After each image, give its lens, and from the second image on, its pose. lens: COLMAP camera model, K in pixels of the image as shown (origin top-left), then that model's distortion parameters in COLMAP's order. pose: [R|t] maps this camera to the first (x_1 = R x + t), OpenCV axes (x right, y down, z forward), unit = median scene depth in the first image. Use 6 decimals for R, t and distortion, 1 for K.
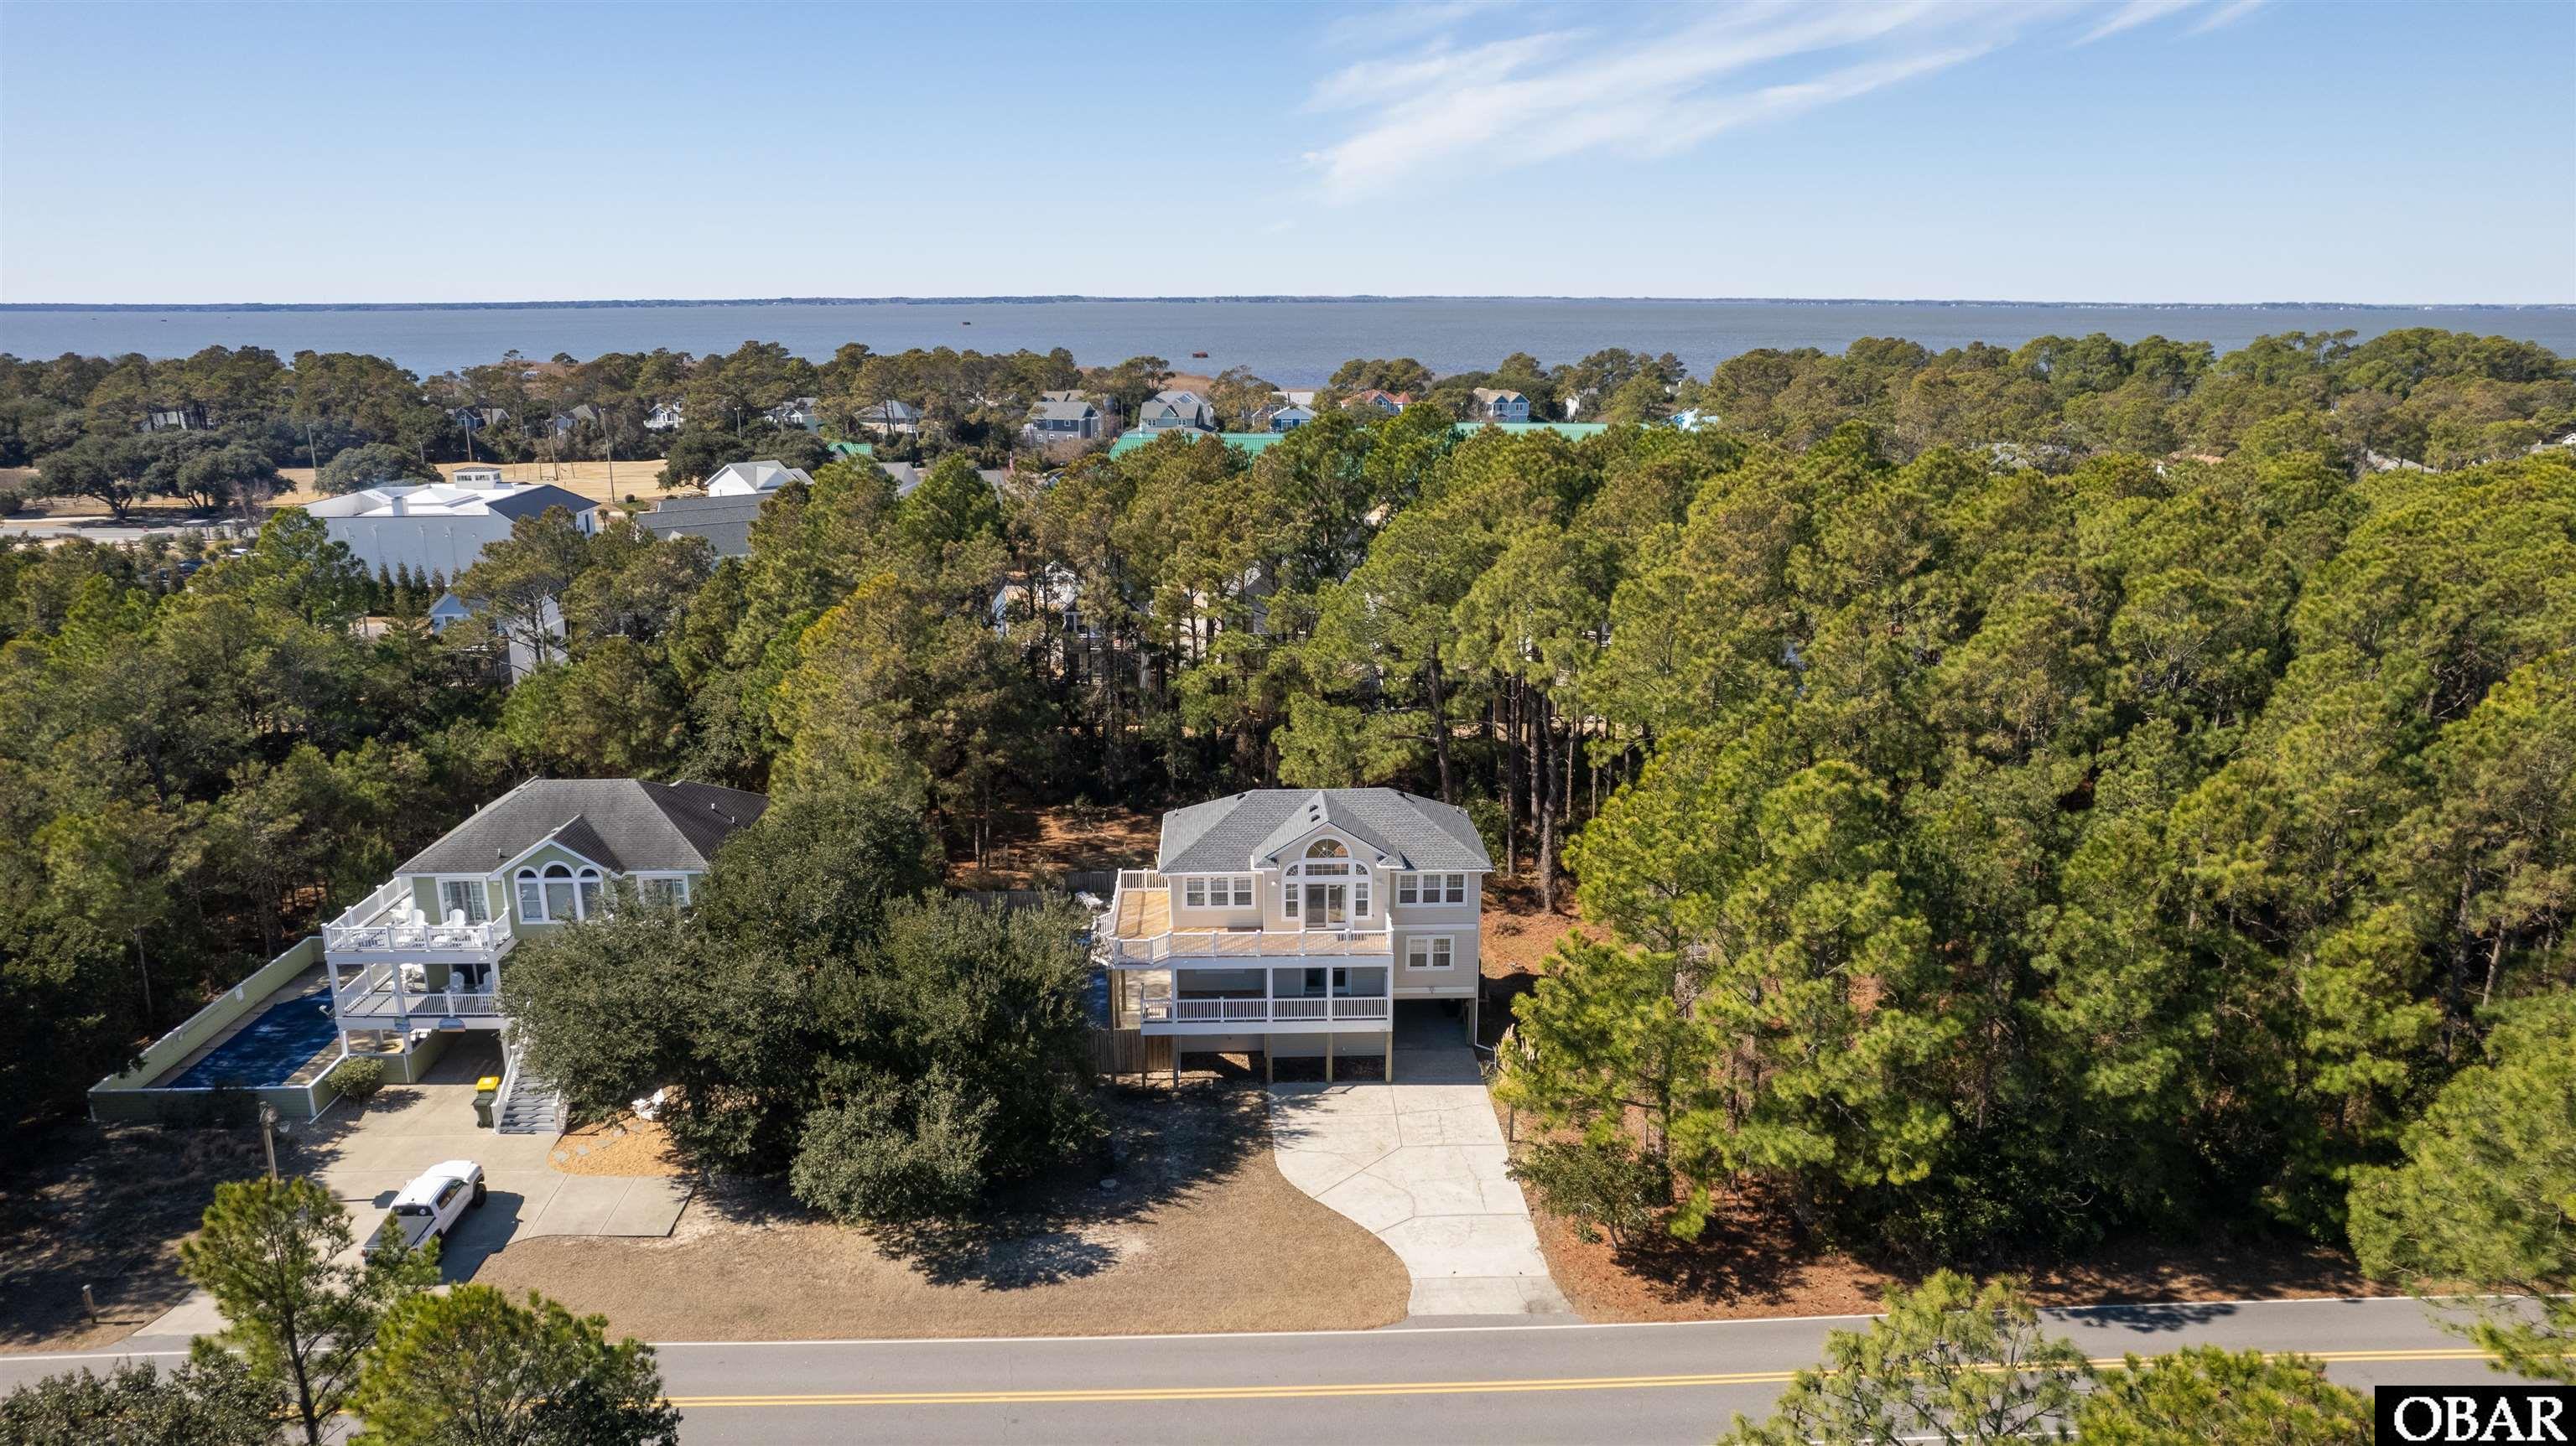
lens RADIAL K [[1656.4, 0, 1292.7], [0, 1656.4, 708.4], [0, 0, 1]] dist [-0.070113, 0.058319]
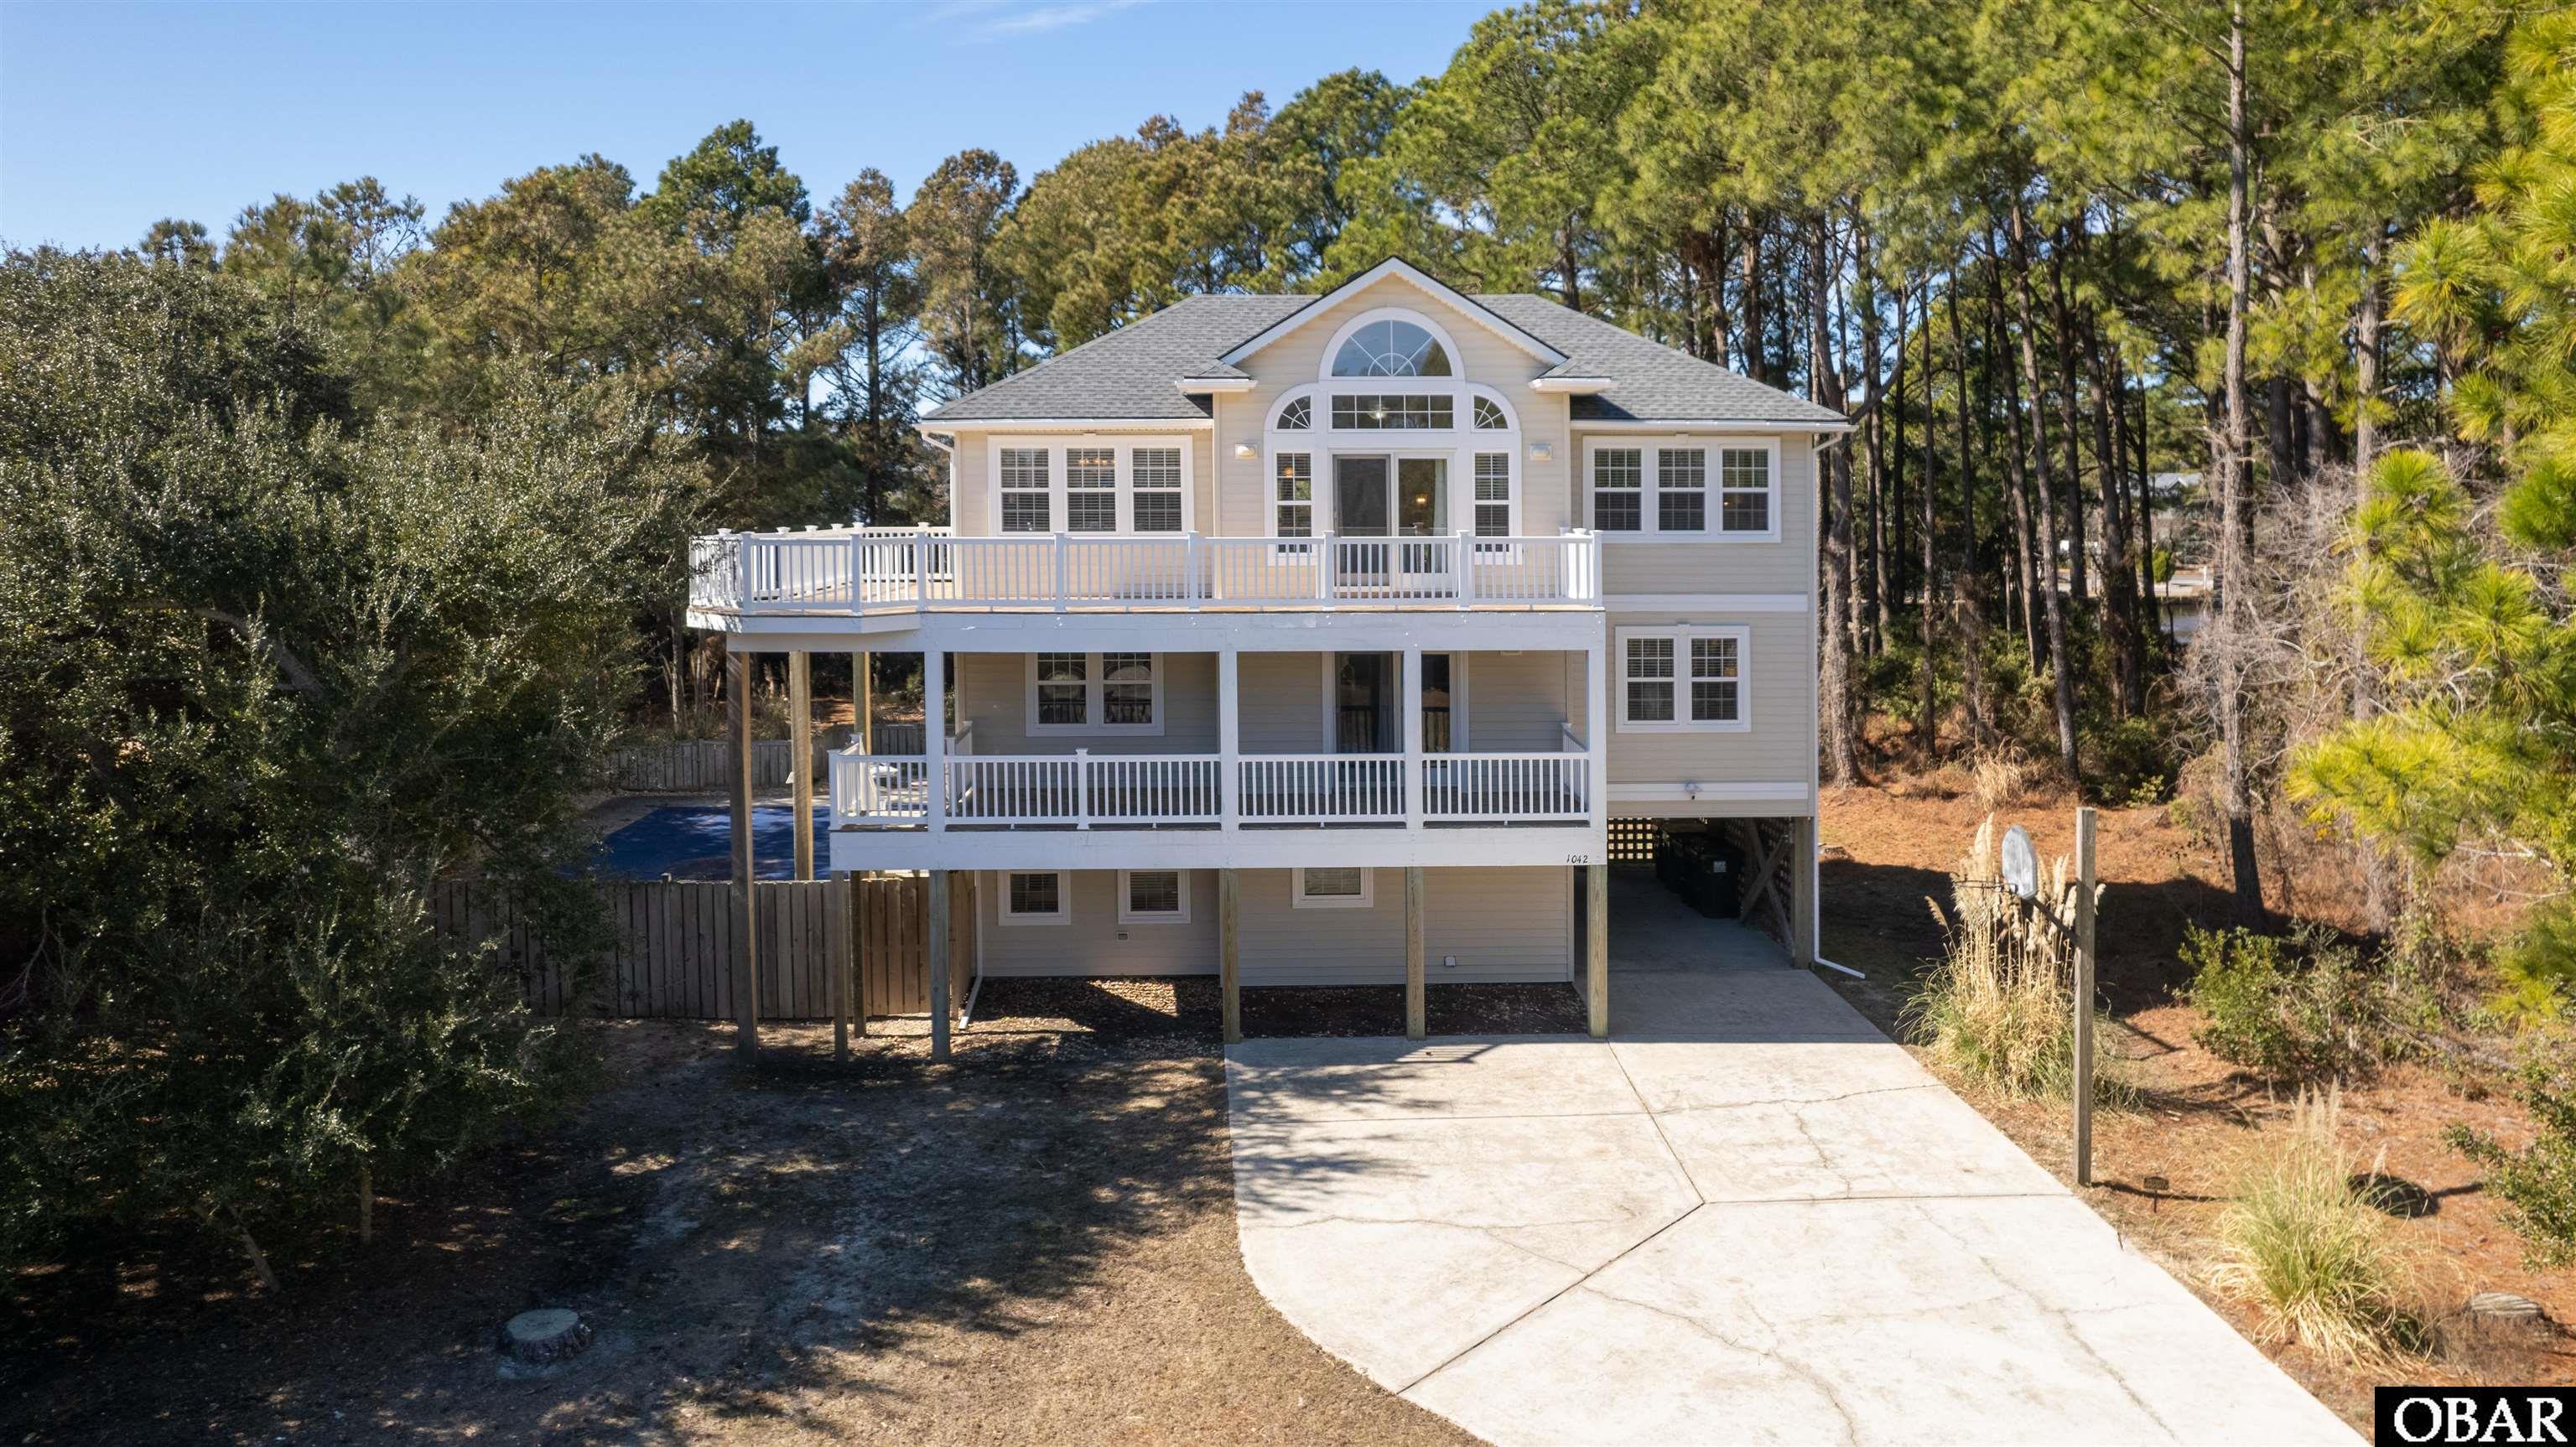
lens RADIAL K [[1656.5, 0, 1238.5], [0, 1656.5, 548.1], [0, 0, 1]] dist [-0.070113, 0.058319]
pose [[0.999491, -0.009281, -0.030516, -0.001691], [0.002225, 0.974687, -0.223564, 0.206810], [0.031819, 0.223382, 0.974211, 0.666886]]
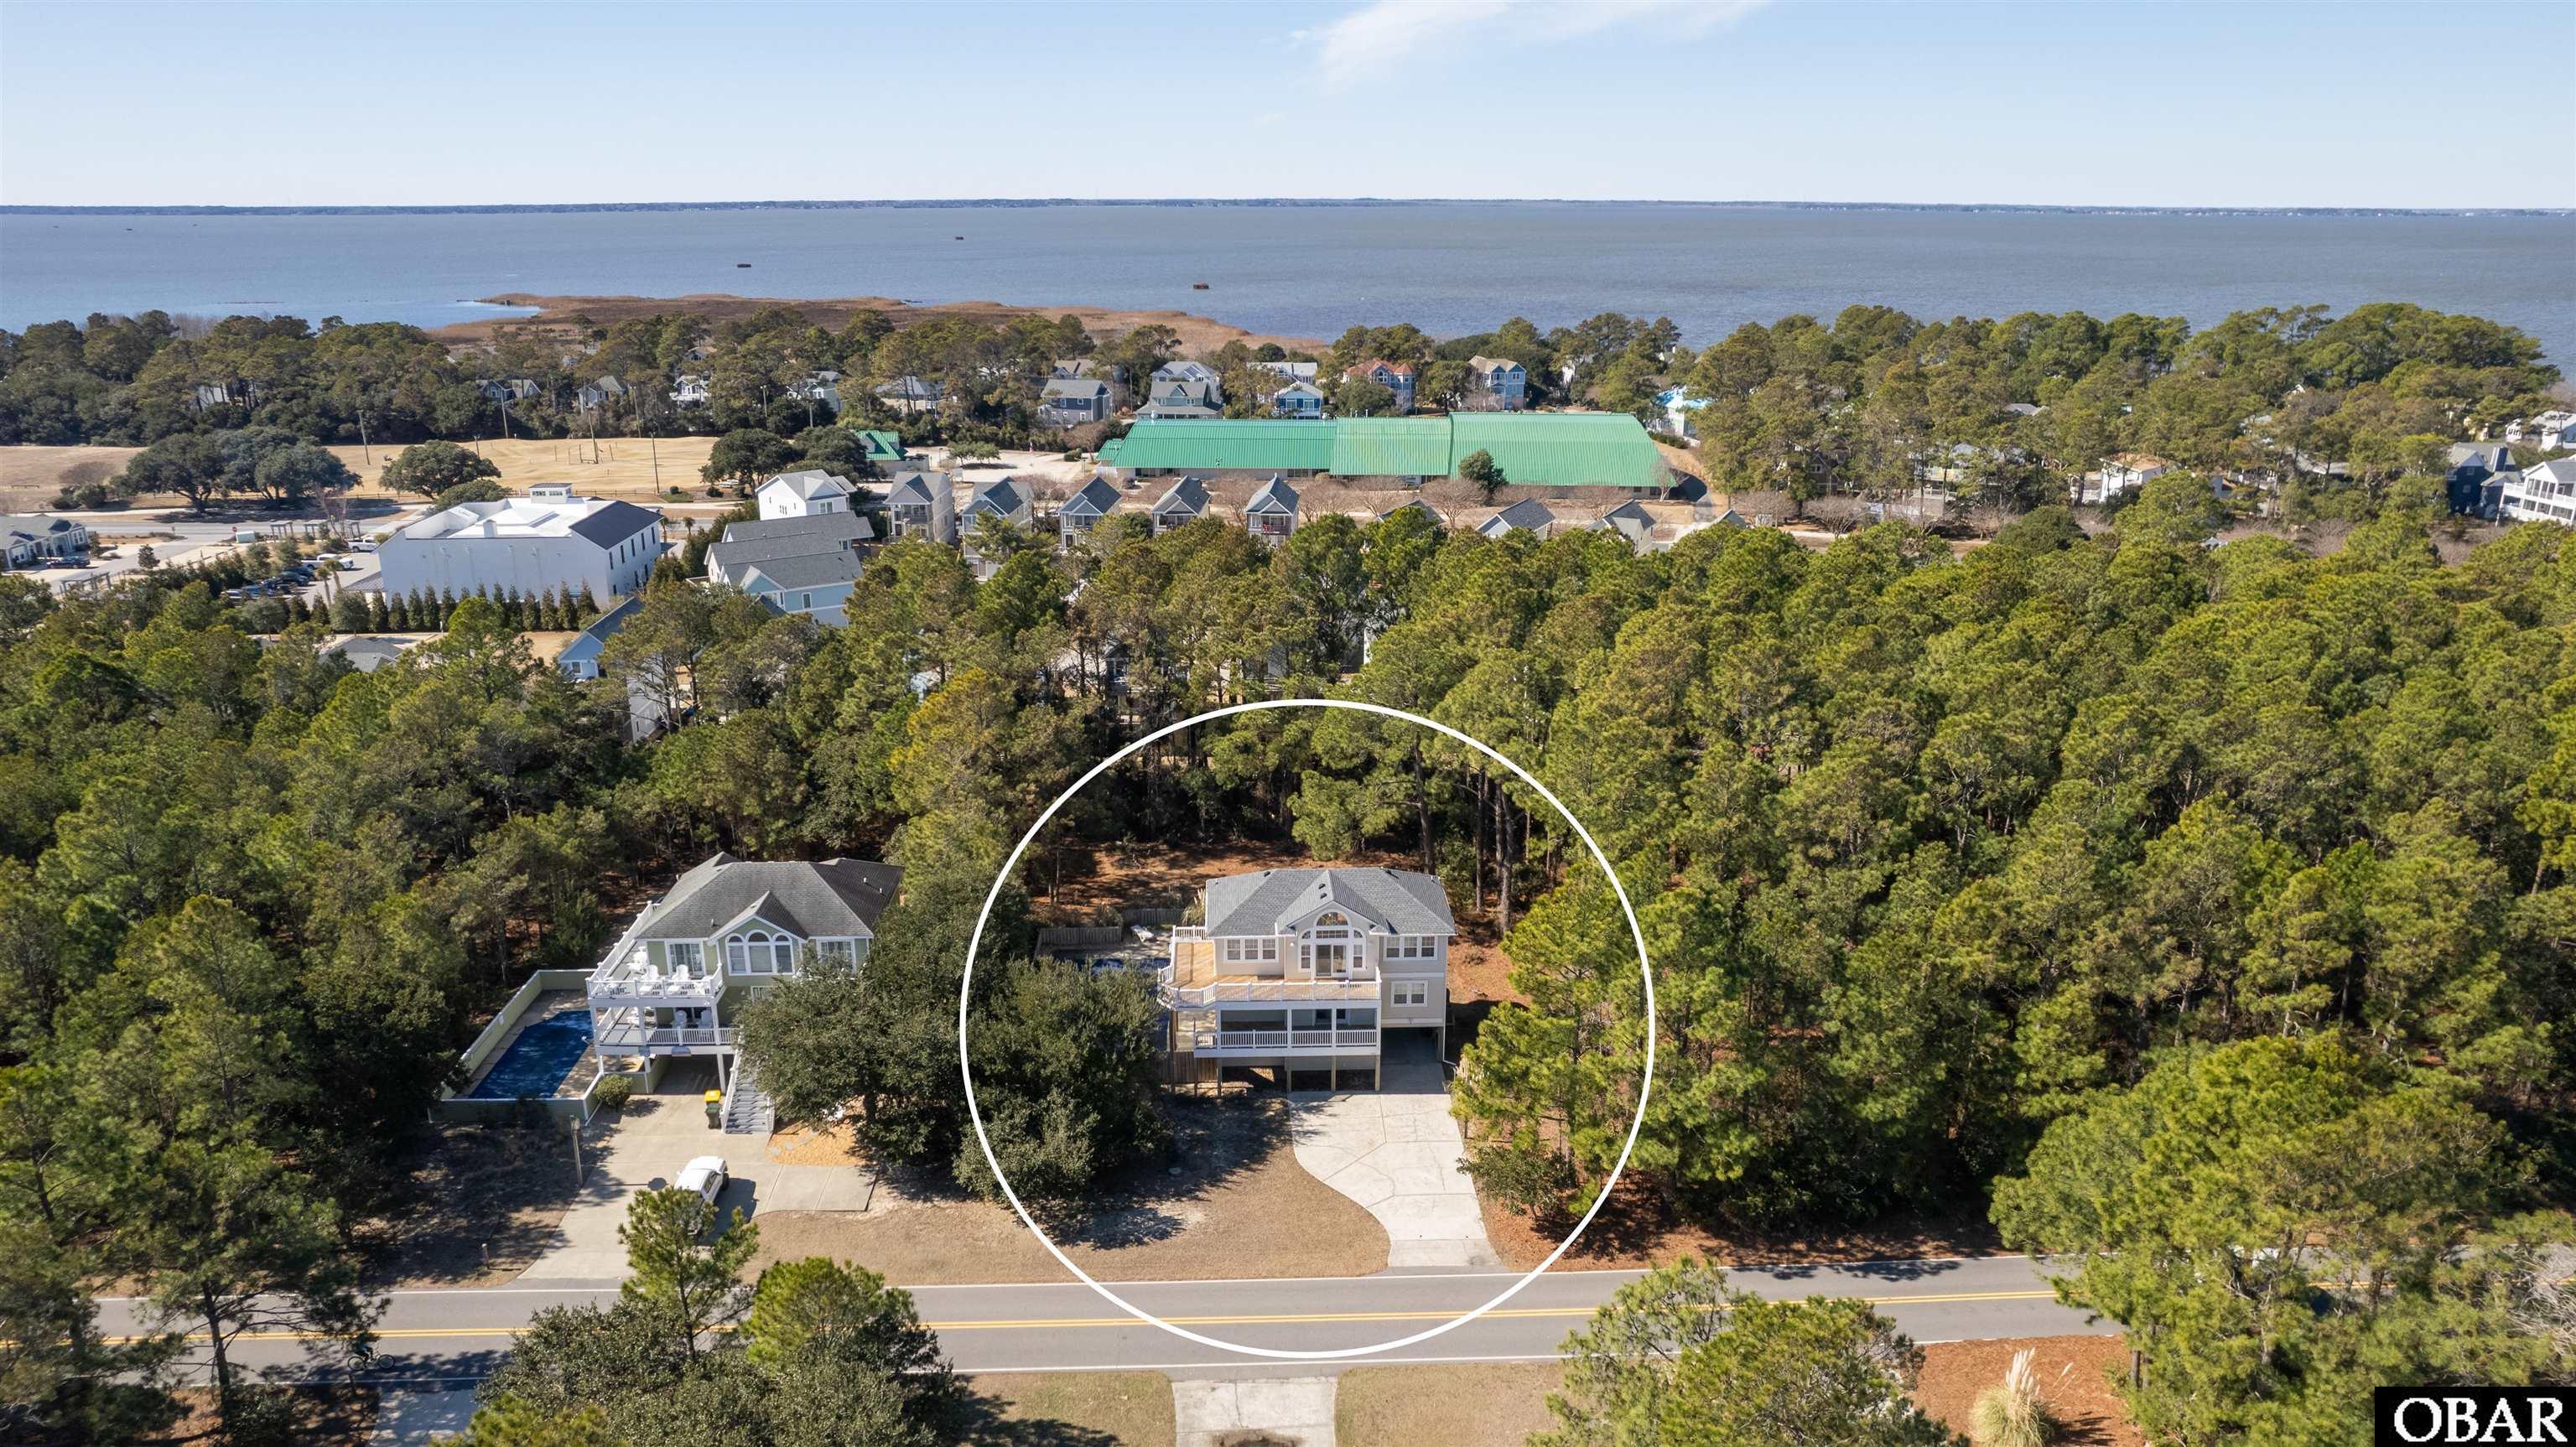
lens RADIAL K [[1656.5, 0, 1297.9], [0, 1656.5, 704.8], [0, 0, 1]] dist [-0.070113, 0.058319]
pose [[0.999993, 0.002491, 0.002676, -0.011234], [-0.002587, 0.999326, 0.036605, -0.138691], [-0.002583, -0.036612, 0.999326, -0.333869]]
